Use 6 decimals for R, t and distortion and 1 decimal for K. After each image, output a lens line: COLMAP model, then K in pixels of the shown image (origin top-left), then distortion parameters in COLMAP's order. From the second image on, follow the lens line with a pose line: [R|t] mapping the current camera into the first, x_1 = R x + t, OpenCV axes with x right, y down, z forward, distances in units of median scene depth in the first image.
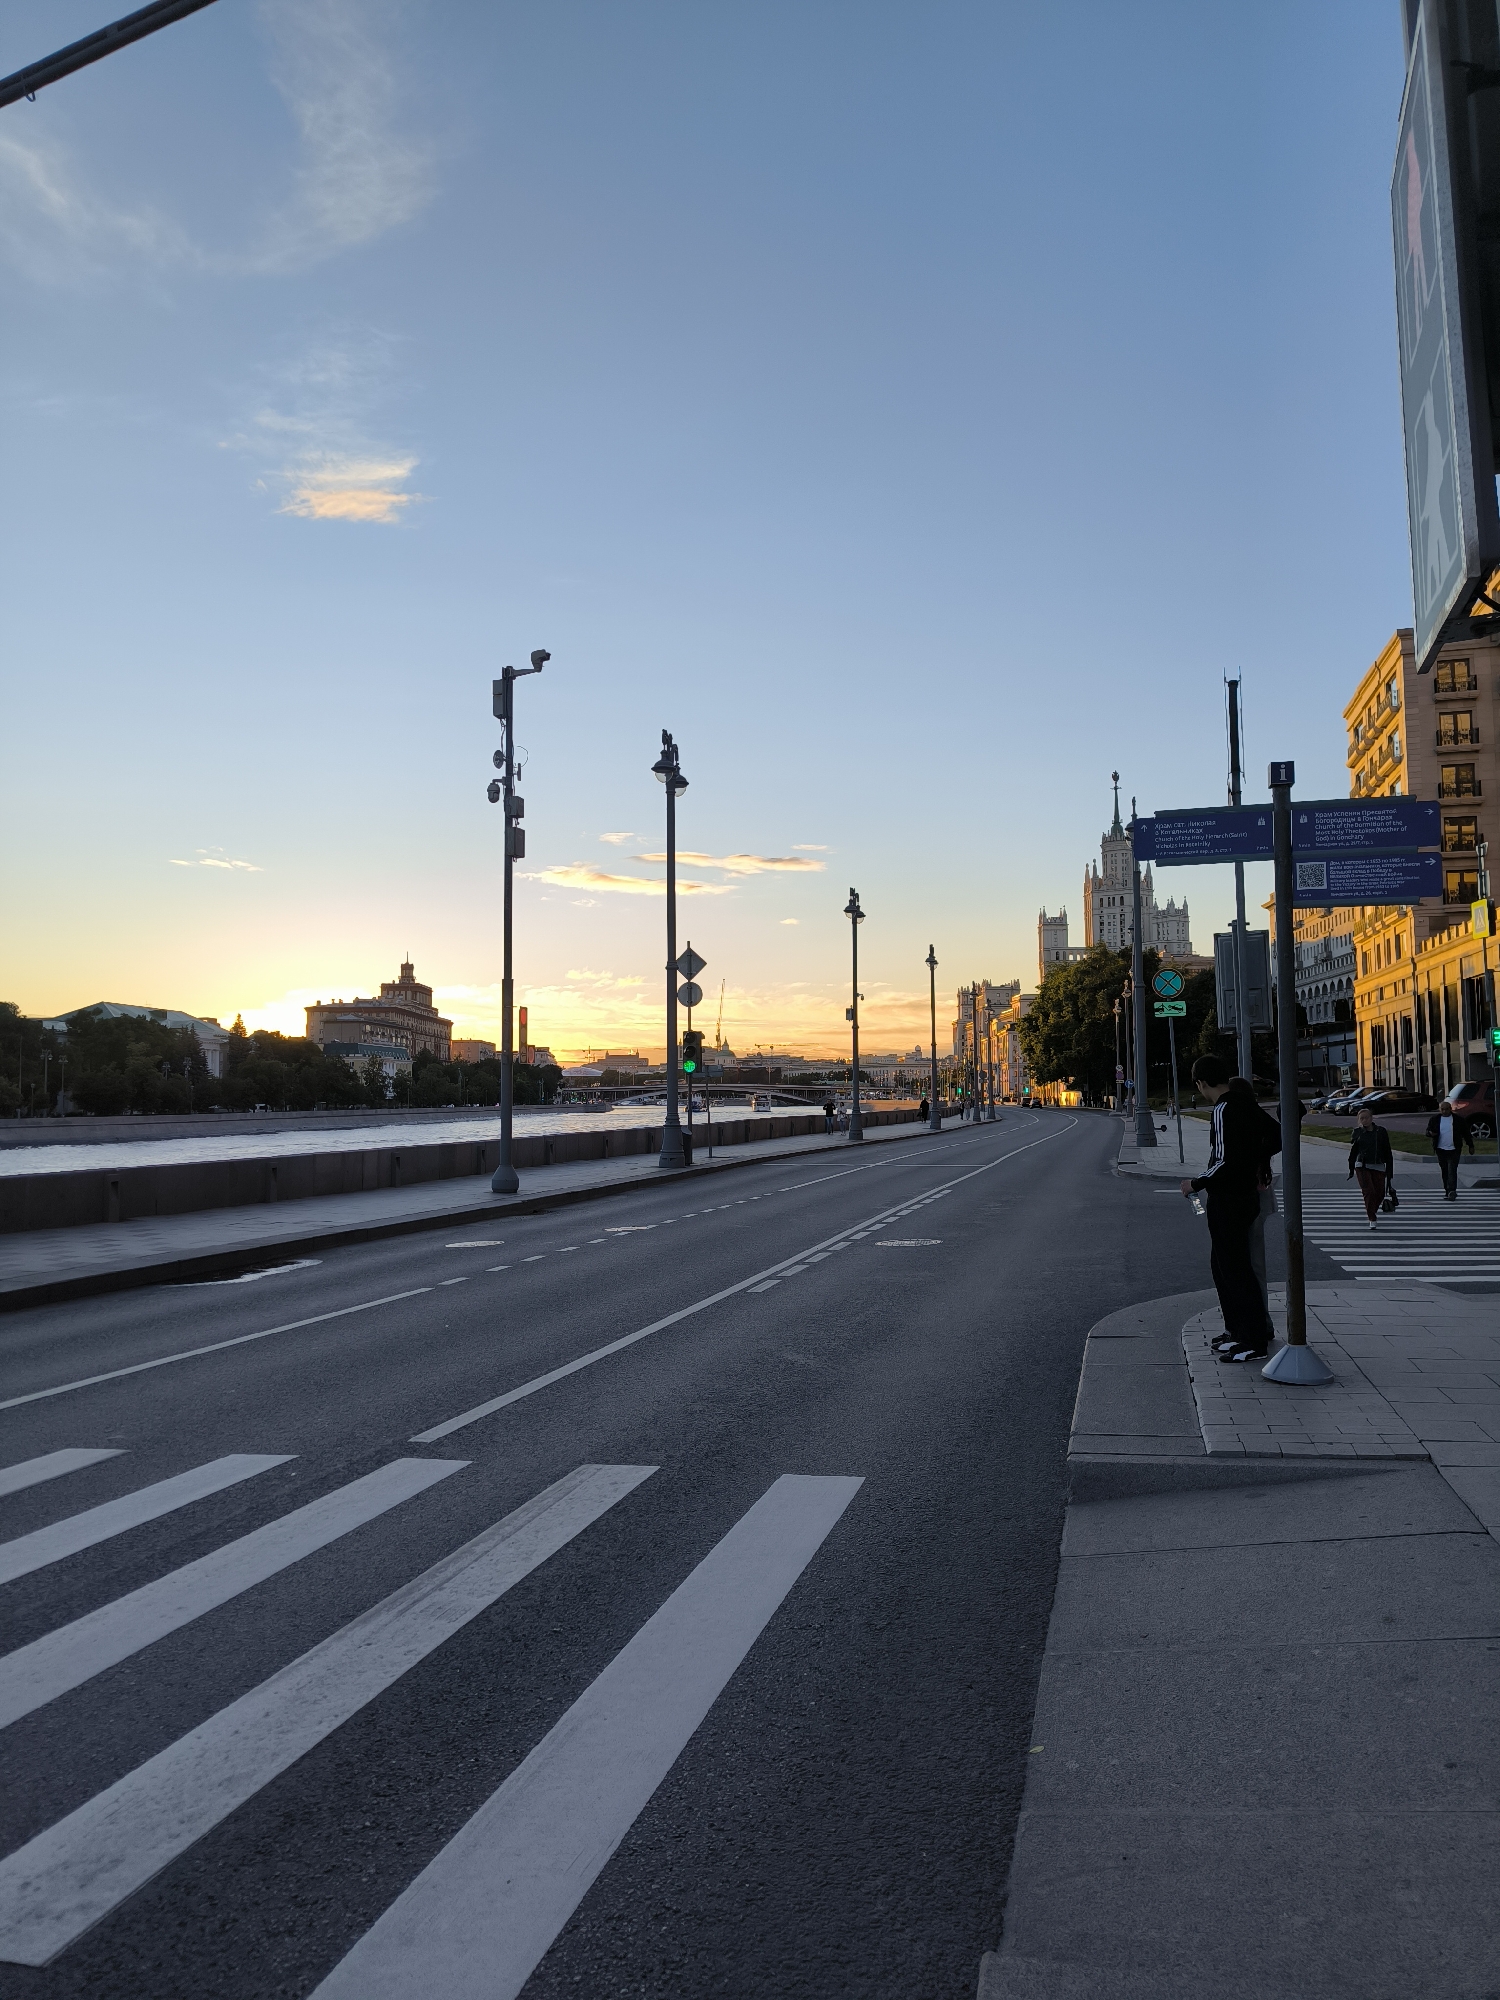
lens RADIAL K [[1428.1, 0, 727.5], [0, 1428.1, 999.5], [0, 0, 1]] dist [0.070251, -0.000578]
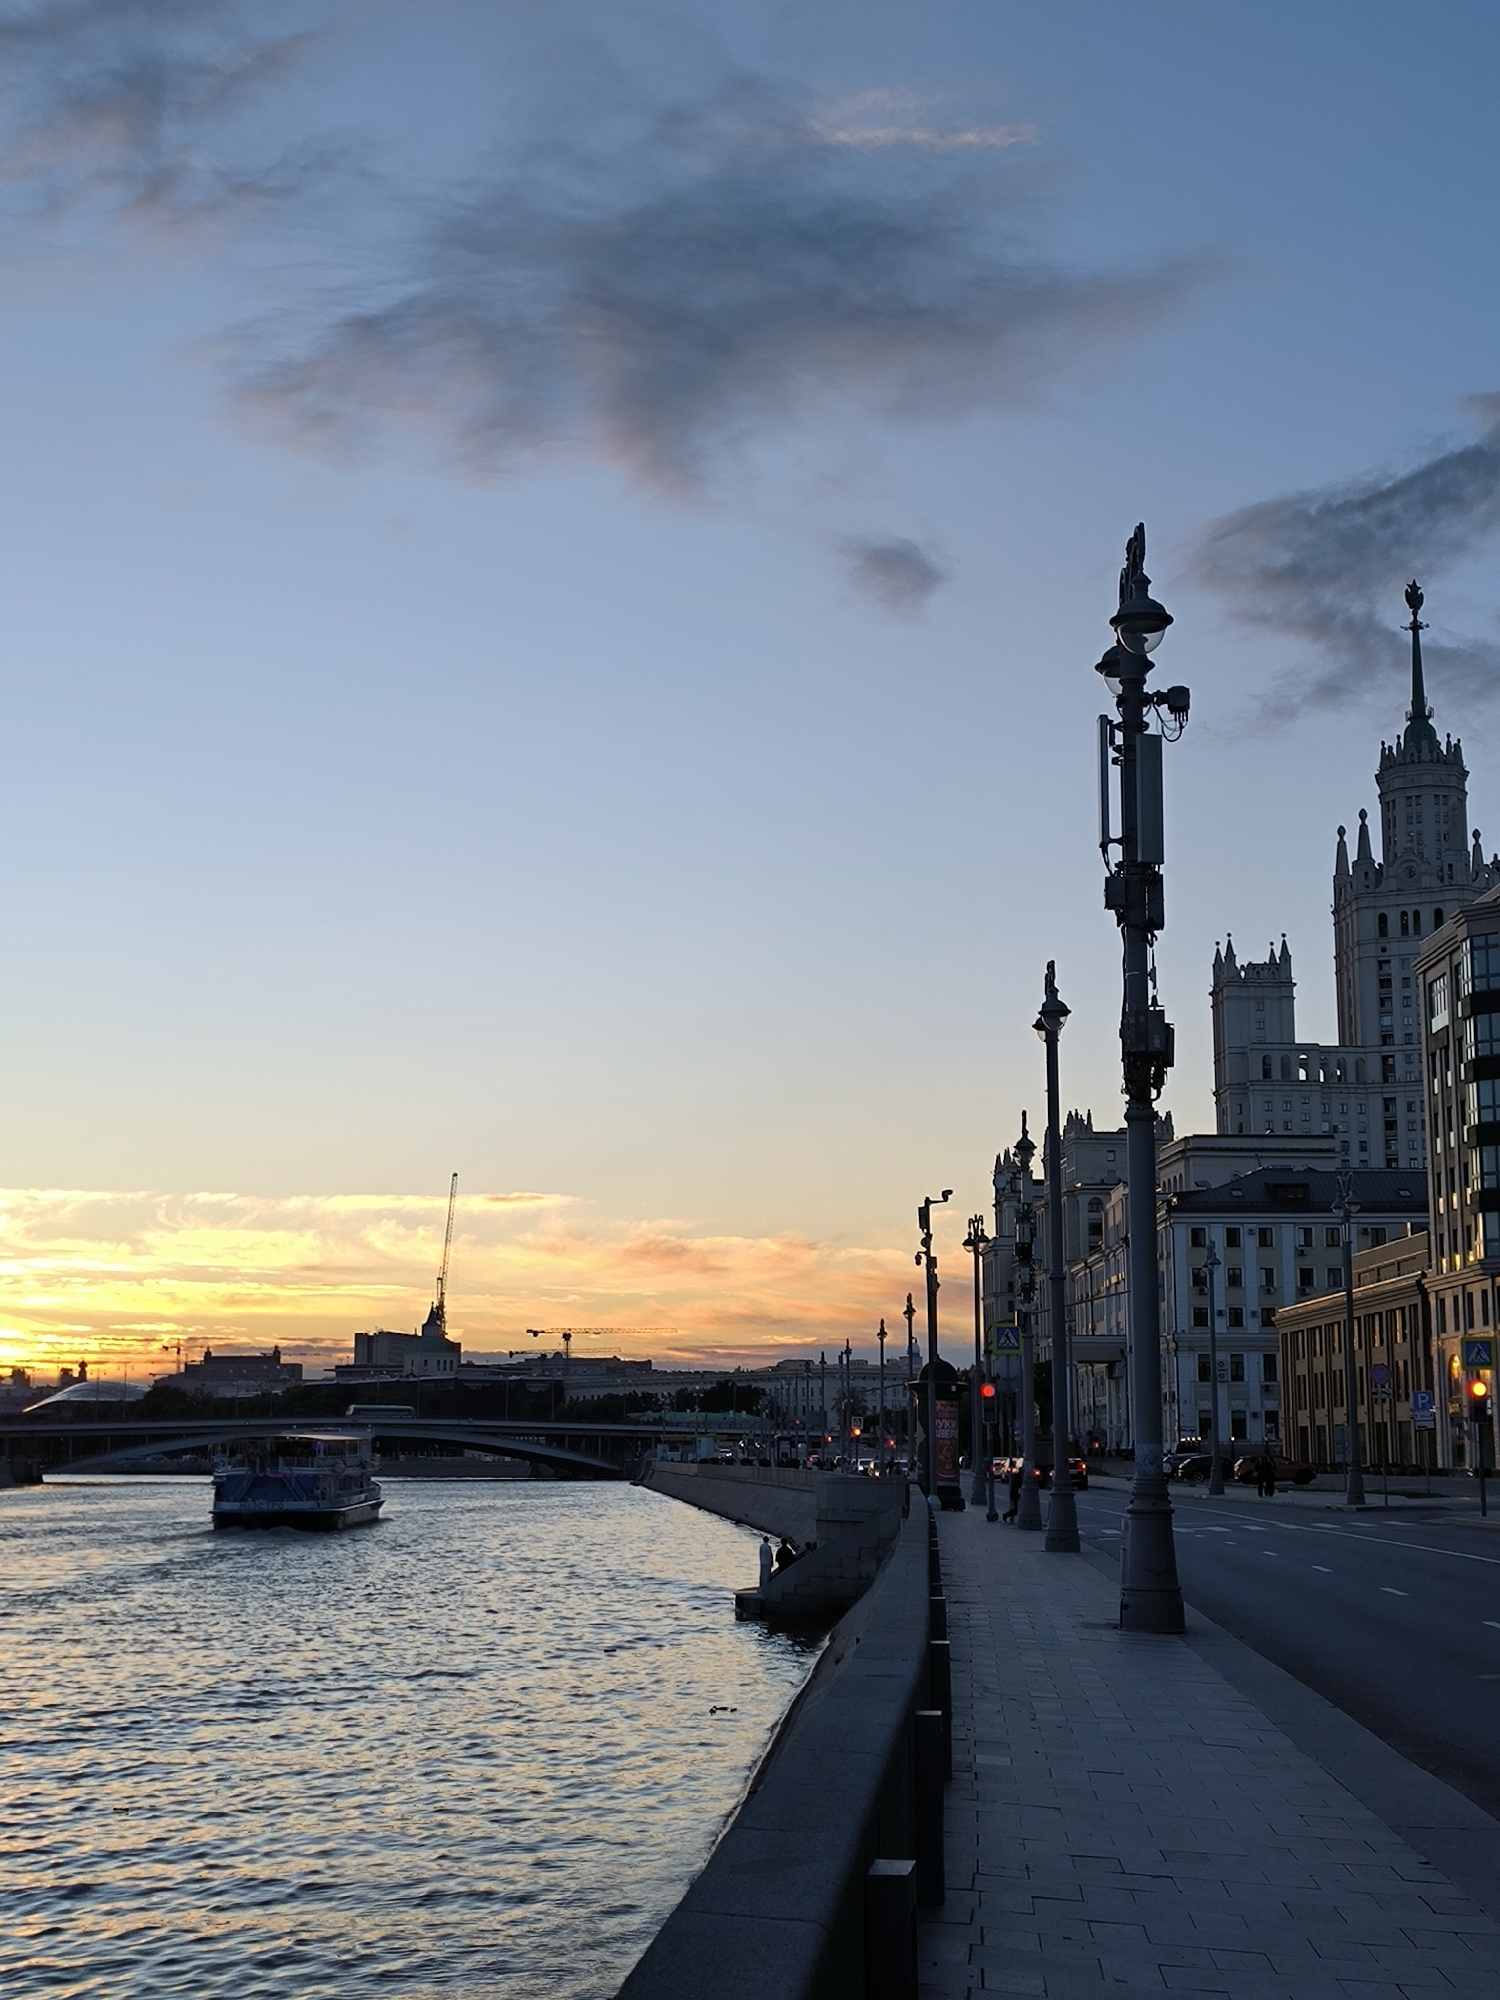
lens RADIAL K [[2855.7, 0, 750.0], [0, 2855.7, 1000.0], [0, 0, 1]] dist [0.105146, -0.061289]
pose [[0.997715, 0.016778, 0.065452, 0.140350], [-0.010950, 0.996024, -0.088407, 0.048729], [-0.066676, 0.087488, 0.993932, 0.771924]]
